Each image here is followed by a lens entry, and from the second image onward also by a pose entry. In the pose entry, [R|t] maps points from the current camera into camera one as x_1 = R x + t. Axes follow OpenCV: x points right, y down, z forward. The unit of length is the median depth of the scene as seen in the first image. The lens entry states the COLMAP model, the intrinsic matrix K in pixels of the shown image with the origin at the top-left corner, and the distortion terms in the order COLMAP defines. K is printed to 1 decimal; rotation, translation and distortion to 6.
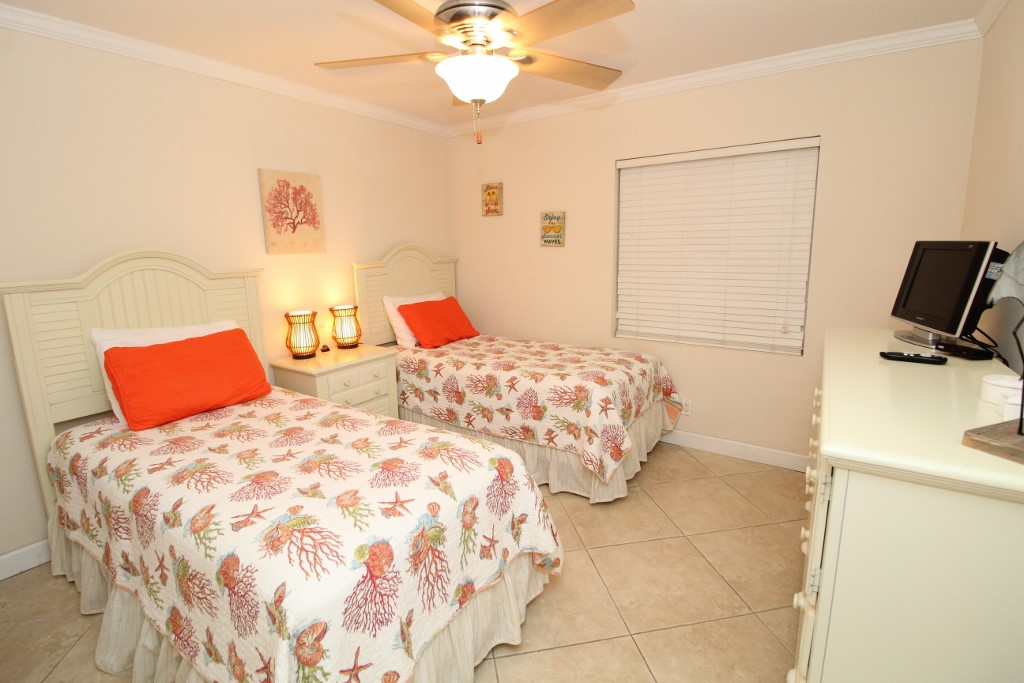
lens RADIAL K [[474.4, 0, 513.3], [0, 474.4, 339.9], [0, 0, 1]] dist [-0.006201, -0.006045]
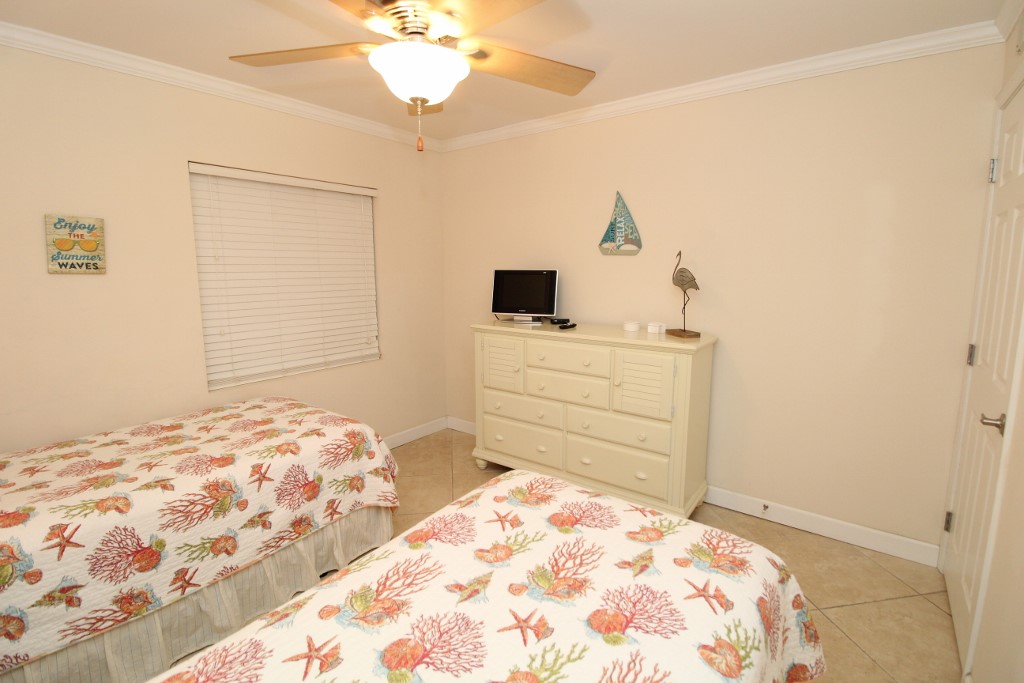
lens RADIAL K [[474.4, 0, 514.6], [0, 474.4, 336.8], [0, 0, 1]] dist [-0.006201, -0.006045]
pose [[0.042689, -0.131193, 0.990437, -0.596630], [0.194241, 0.973515, 0.120579, -0.103693], [-0.980025, 0.187236, 0.067041, 0.535372]]
